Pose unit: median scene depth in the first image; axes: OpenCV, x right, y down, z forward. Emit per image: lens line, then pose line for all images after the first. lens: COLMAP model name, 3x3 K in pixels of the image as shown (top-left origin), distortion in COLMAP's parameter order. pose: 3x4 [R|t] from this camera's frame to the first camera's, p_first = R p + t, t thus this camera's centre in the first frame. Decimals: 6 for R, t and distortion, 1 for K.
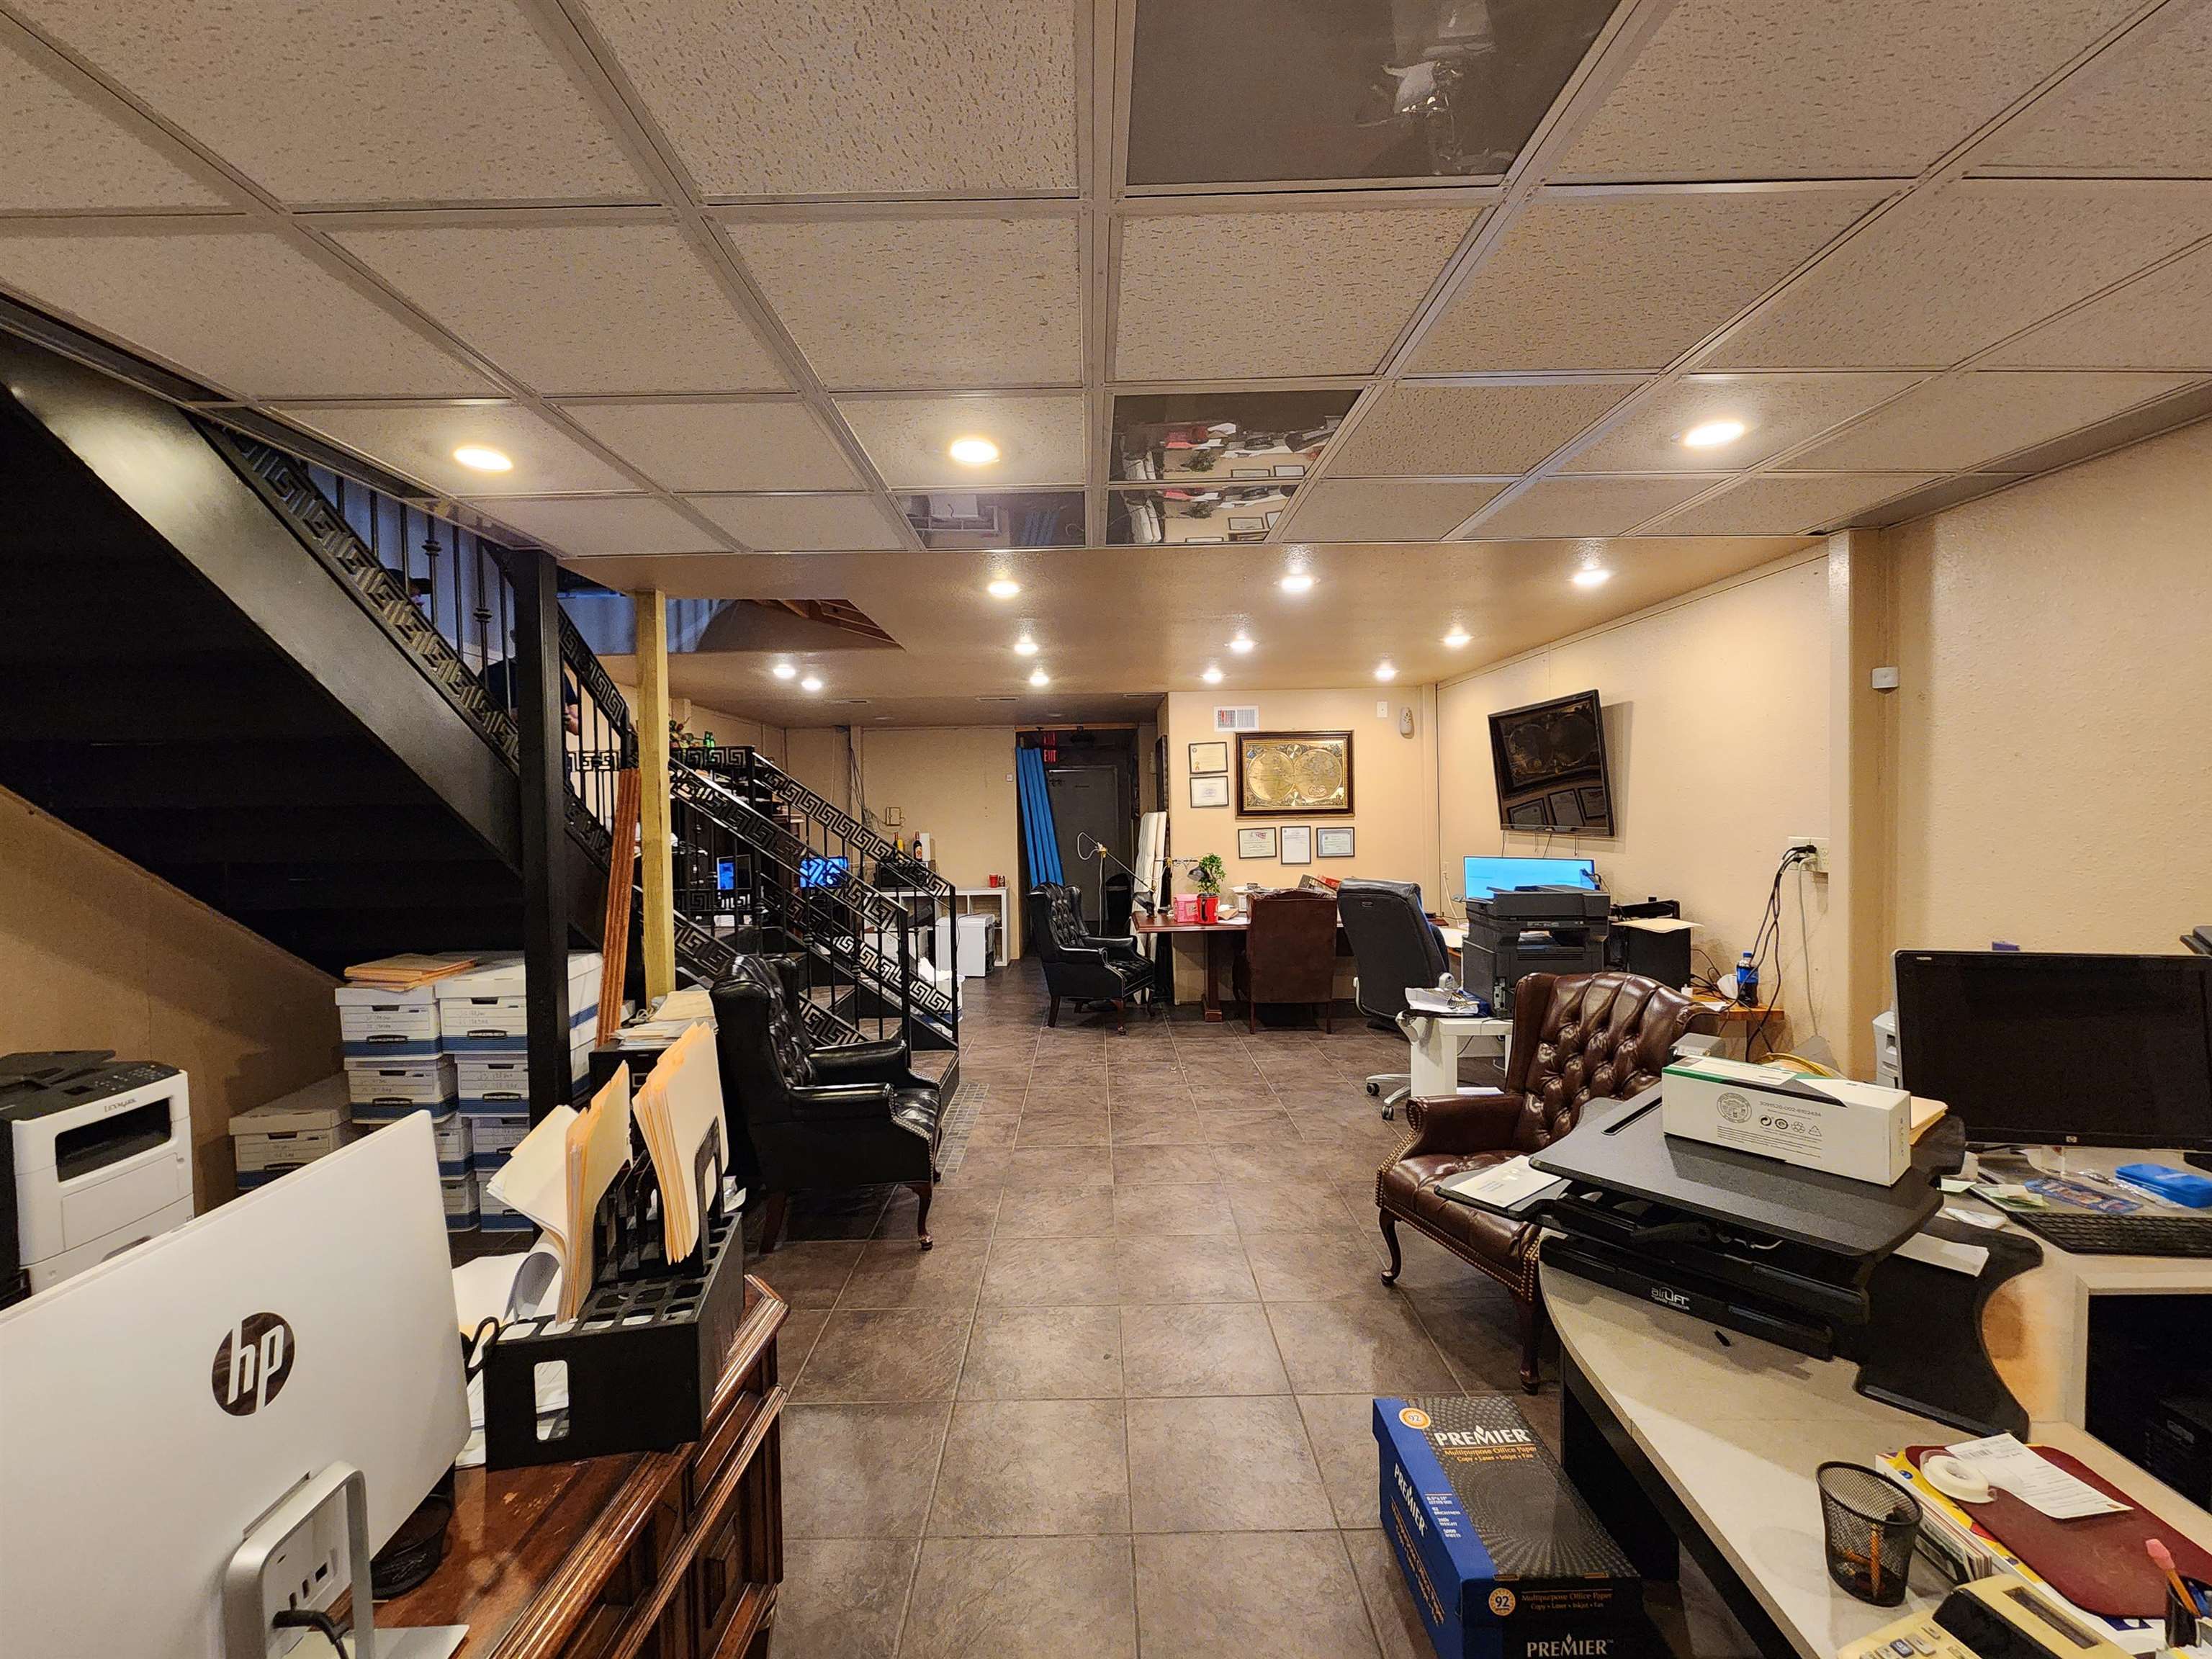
lens RADIAL K [[913.1, 0, 1098.4], [0, 913.1, 830.5], [0, 0, 1]] dist [-0.004884, -0.000051]
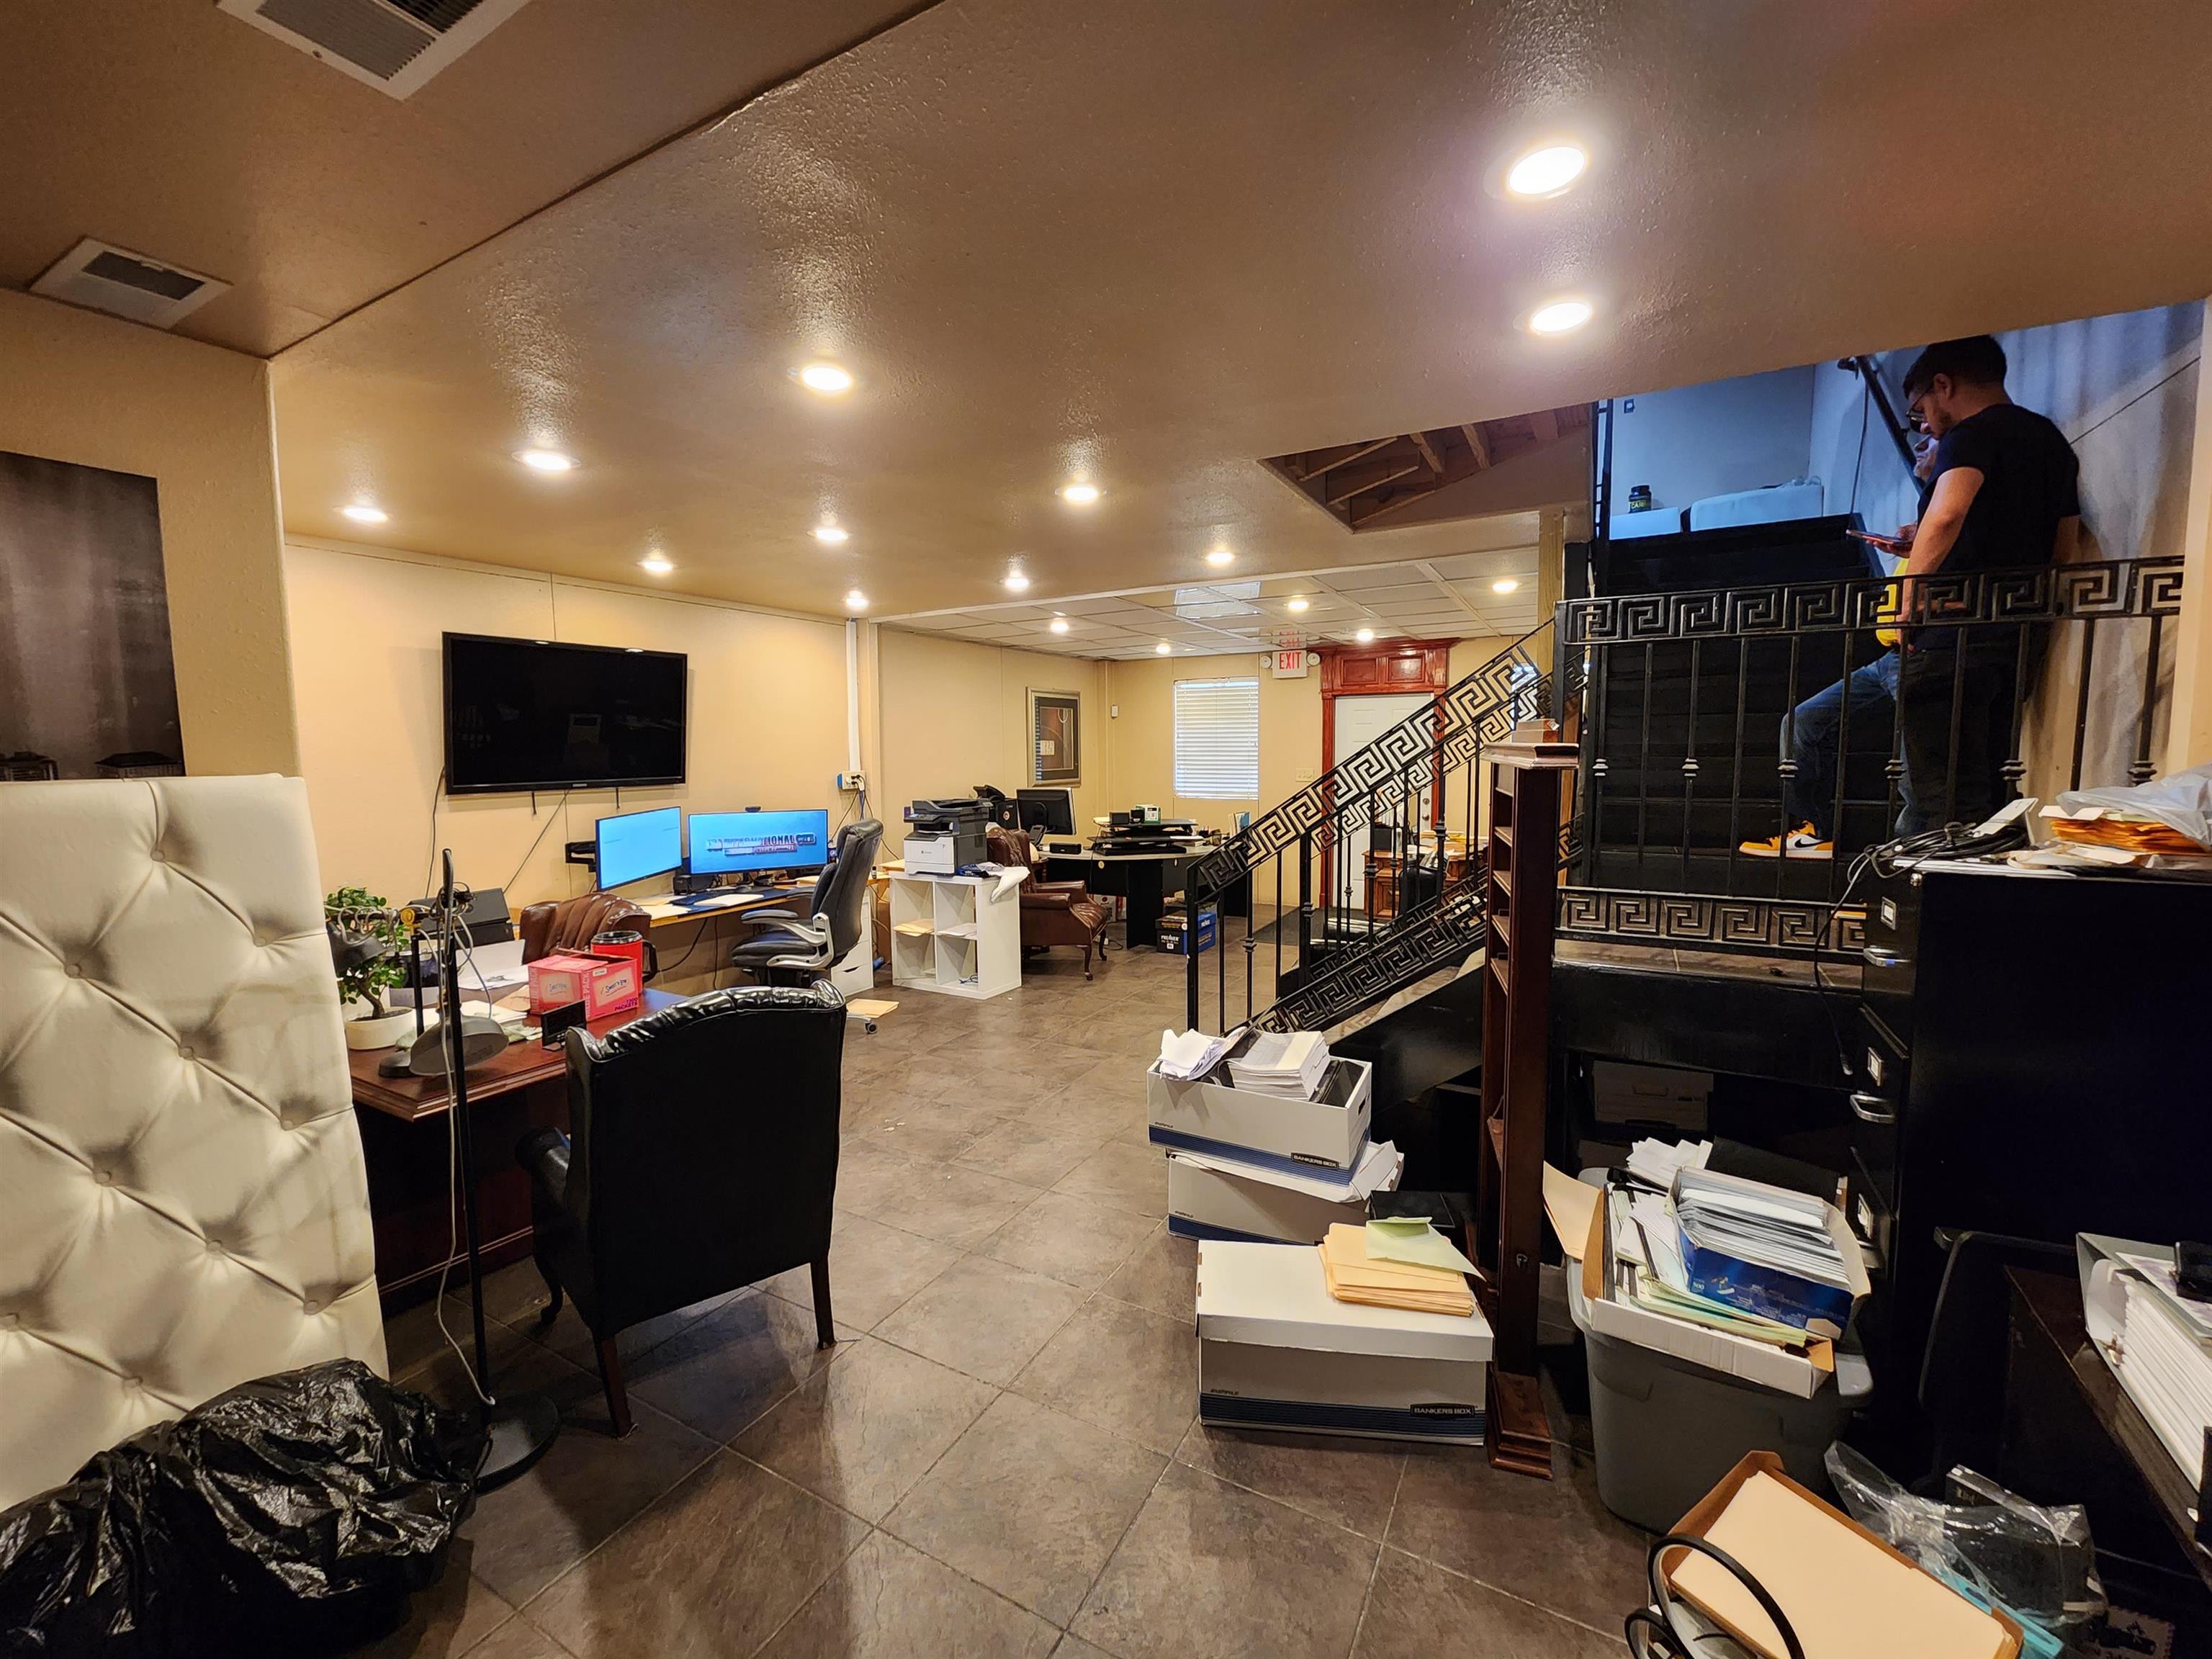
lens RADIAL K [[913.1, 0, 1103.0], [0, 913.1, 822.1], [0, 0, 1]] dist [-0.004884, -0.000051]
pose [[-0.868604, -0.020152, 0.495097, -0.309315], [0.034182, 0.994356, 0.100442, -0.028875], [-0.494326, 0.104167, -0.863013, 1.160481]]
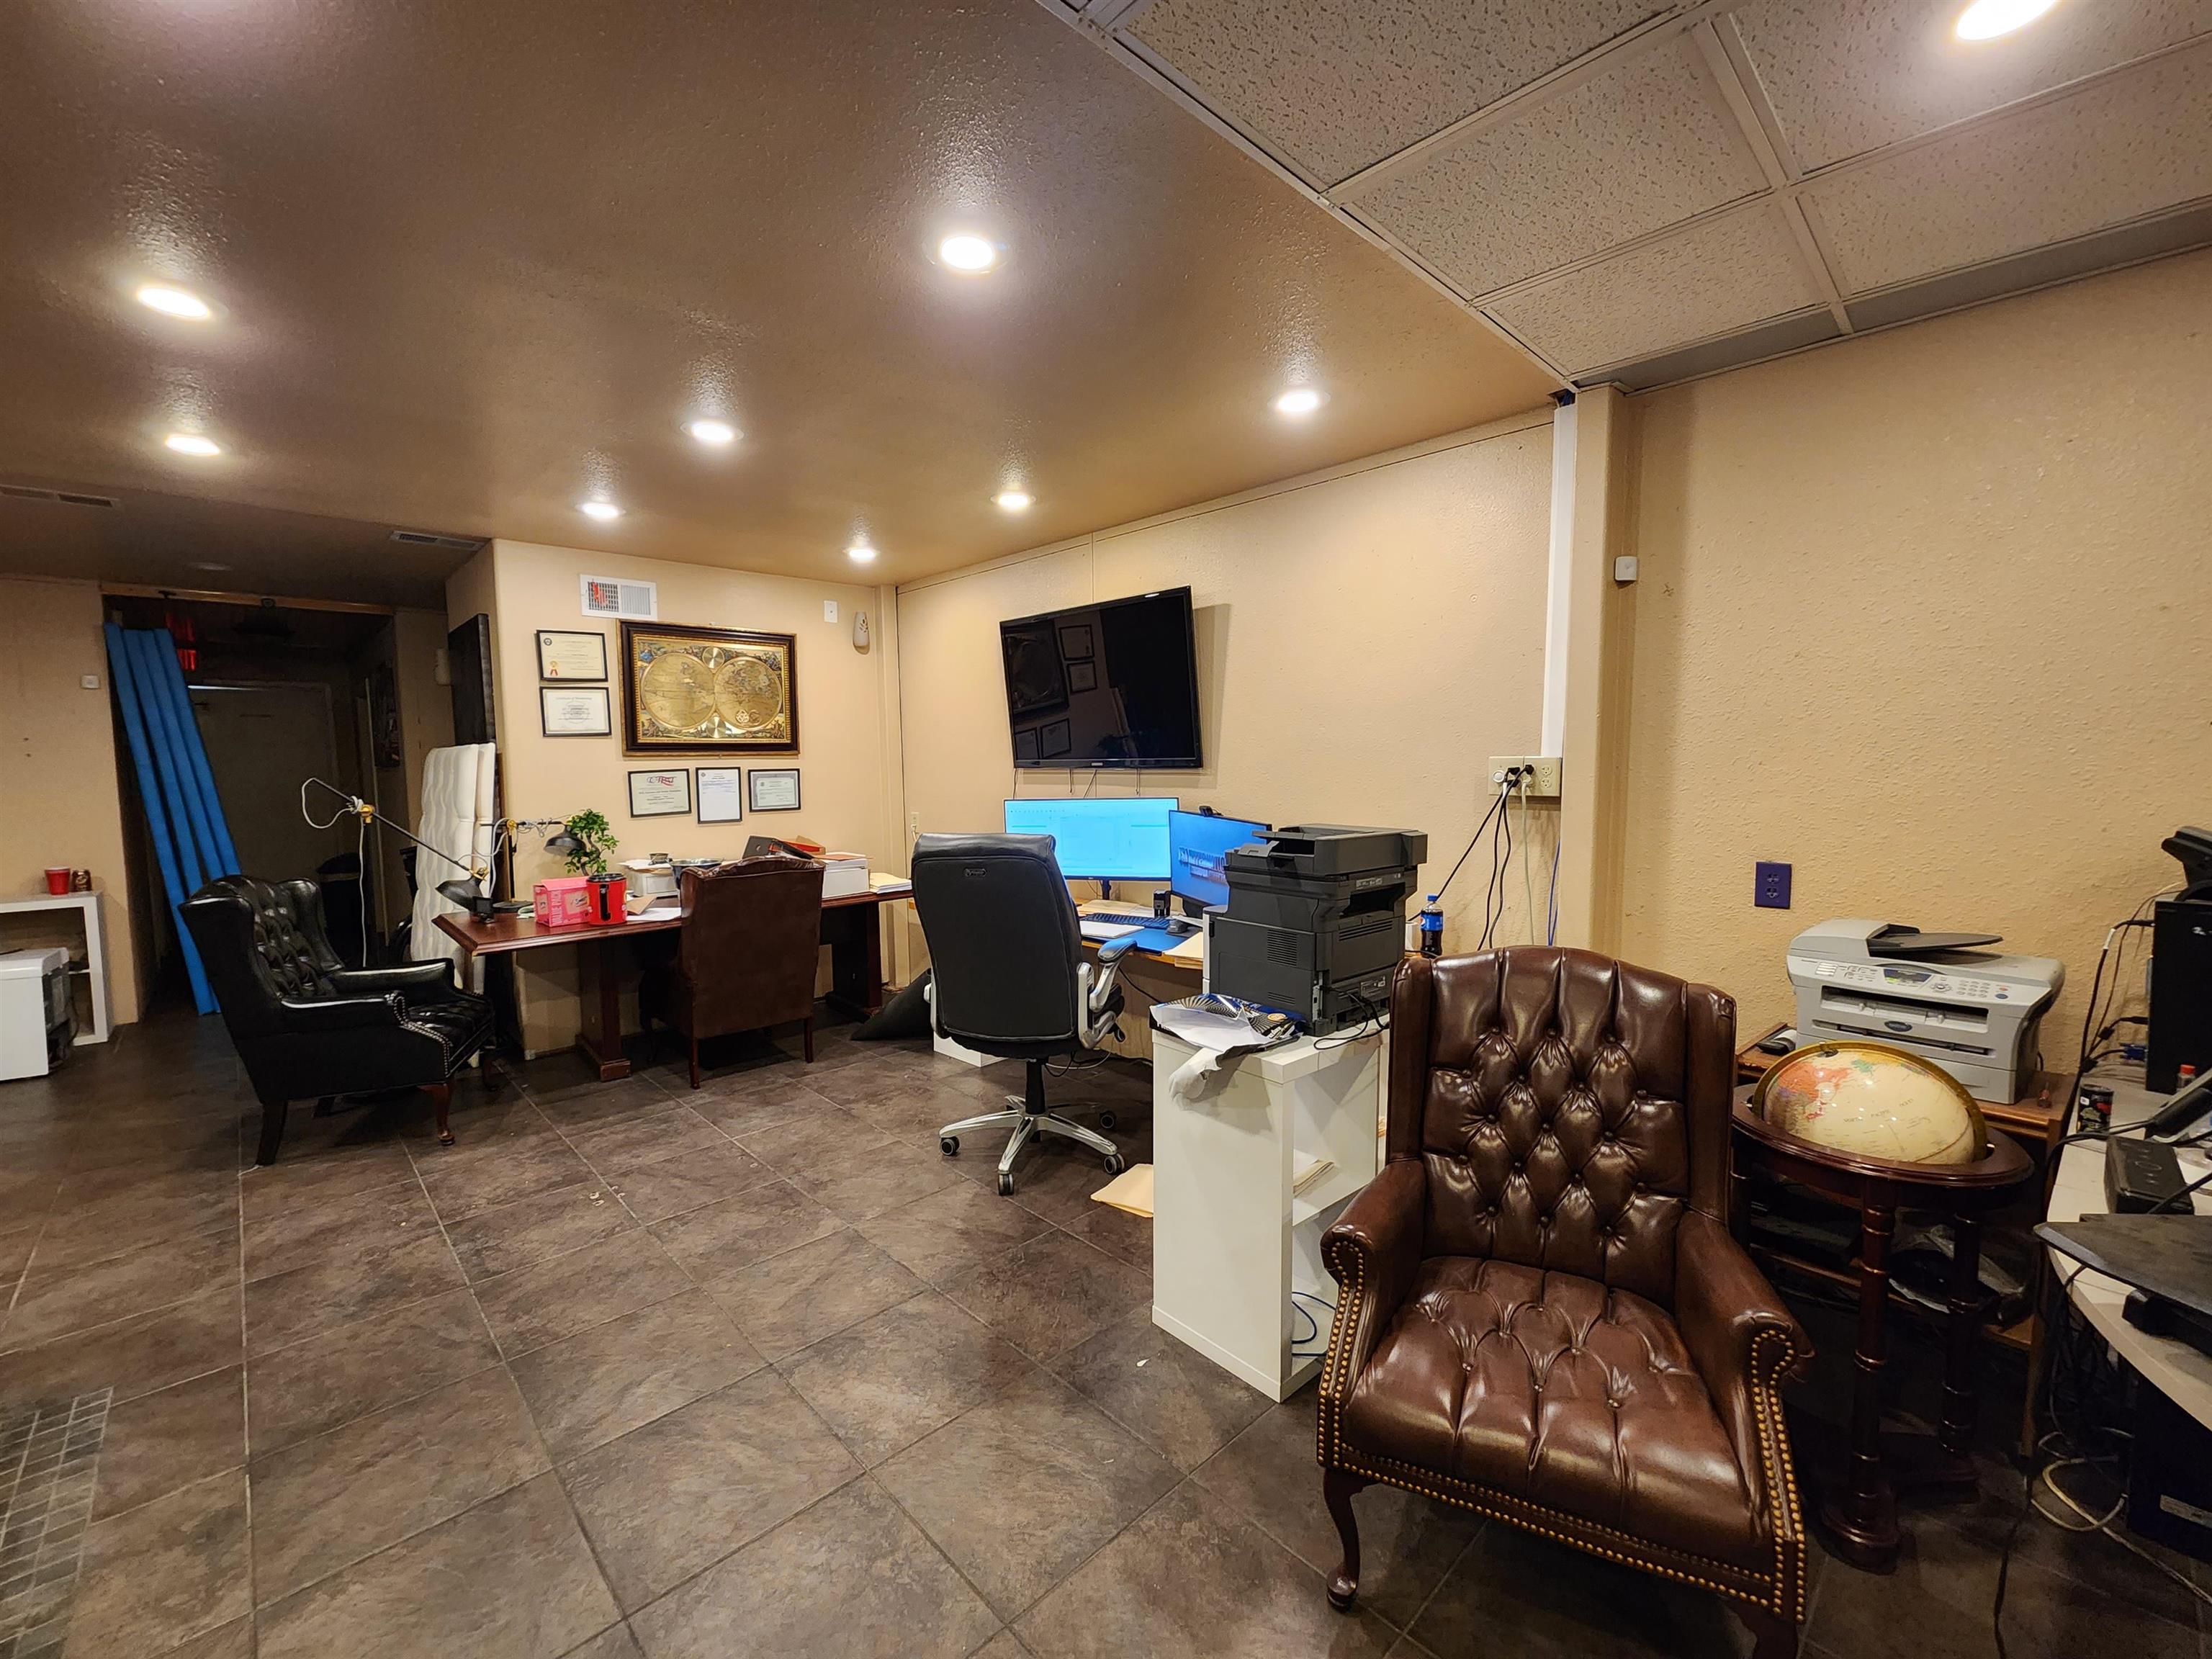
lens RADIAL K [[913.1, 0, 1106.5], [0, 913.1, 831.6], [0, 0, 1]] dist [-0.004884, -0.000051]
pose [[0.727308, -0.045586, 0.684796, -0.046447], [0.015042, 0.998611, 0.050499, 0.013728], [-0.686147, -0.026428, 0.726983, 0.305531]]
